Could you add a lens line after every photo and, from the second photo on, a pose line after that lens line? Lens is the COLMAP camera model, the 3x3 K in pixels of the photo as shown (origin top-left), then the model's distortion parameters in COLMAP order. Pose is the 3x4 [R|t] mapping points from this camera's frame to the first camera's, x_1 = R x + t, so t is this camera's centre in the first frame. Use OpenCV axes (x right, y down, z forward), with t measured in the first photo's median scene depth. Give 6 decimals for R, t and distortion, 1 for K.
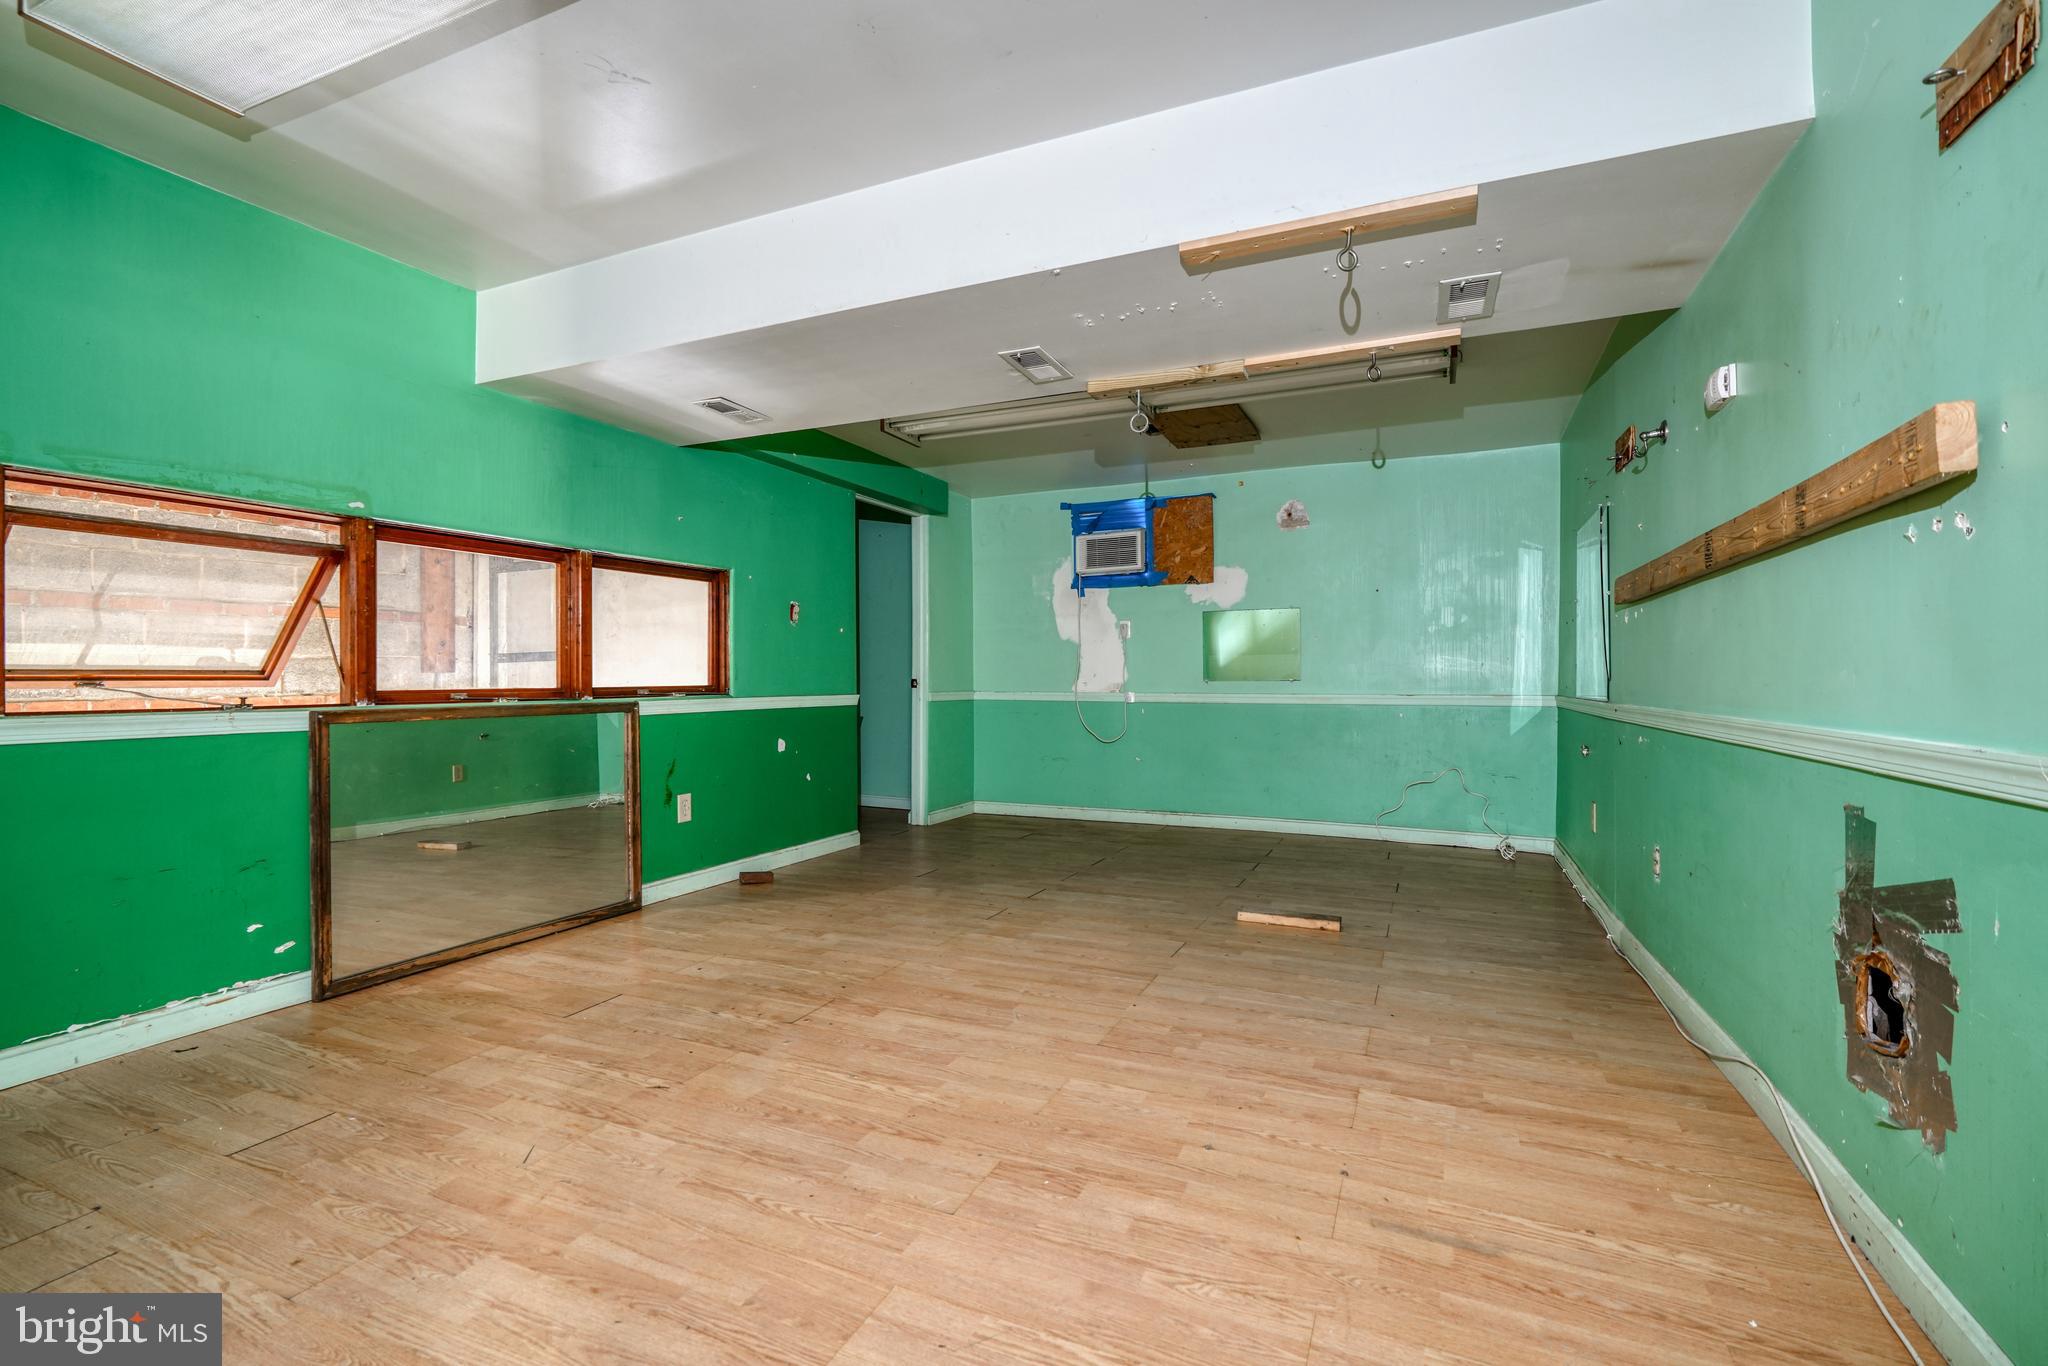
lens RADIAL K [[921.7, 0, 1034.3], [0, 921.7, 674.2], [0, 0, 1]] dist [-0.012501, 0.006462]
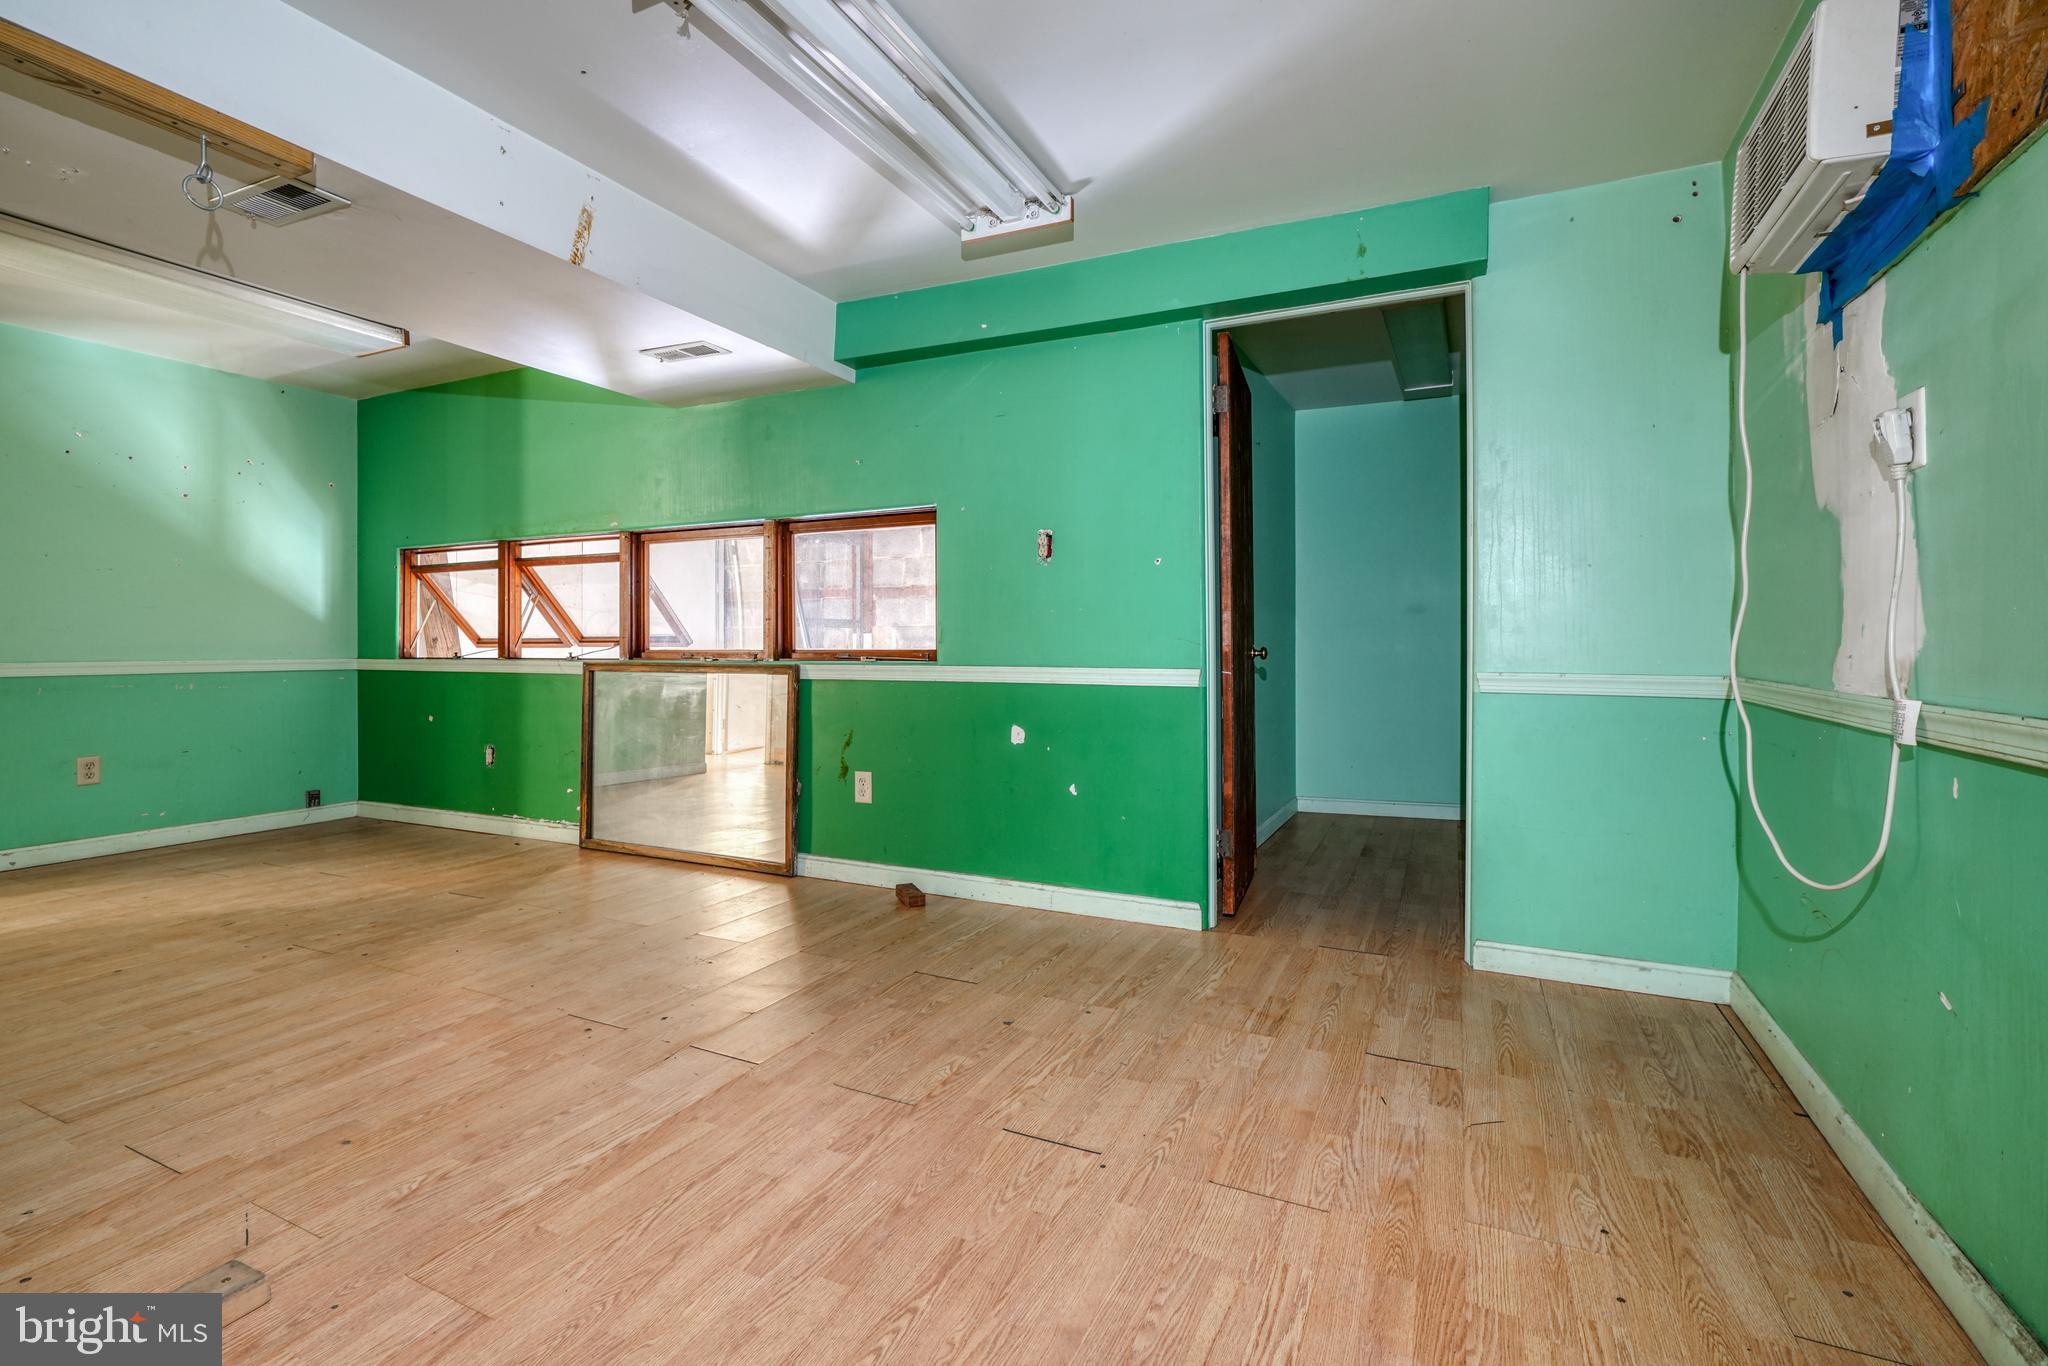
lens RADIAL K [[944.5, 0, 1017.7], [0, 944.5, 642.7], [0, 0, 1]] dist [-0.012589, 0.005907]
pose [[-0.033582, -0.002937, -0.999432, 0.524052], [0.002444, 0.999992, -0.003020, 0.009289], [0.999433, -0.002544, -0.033575, 1.179870]]
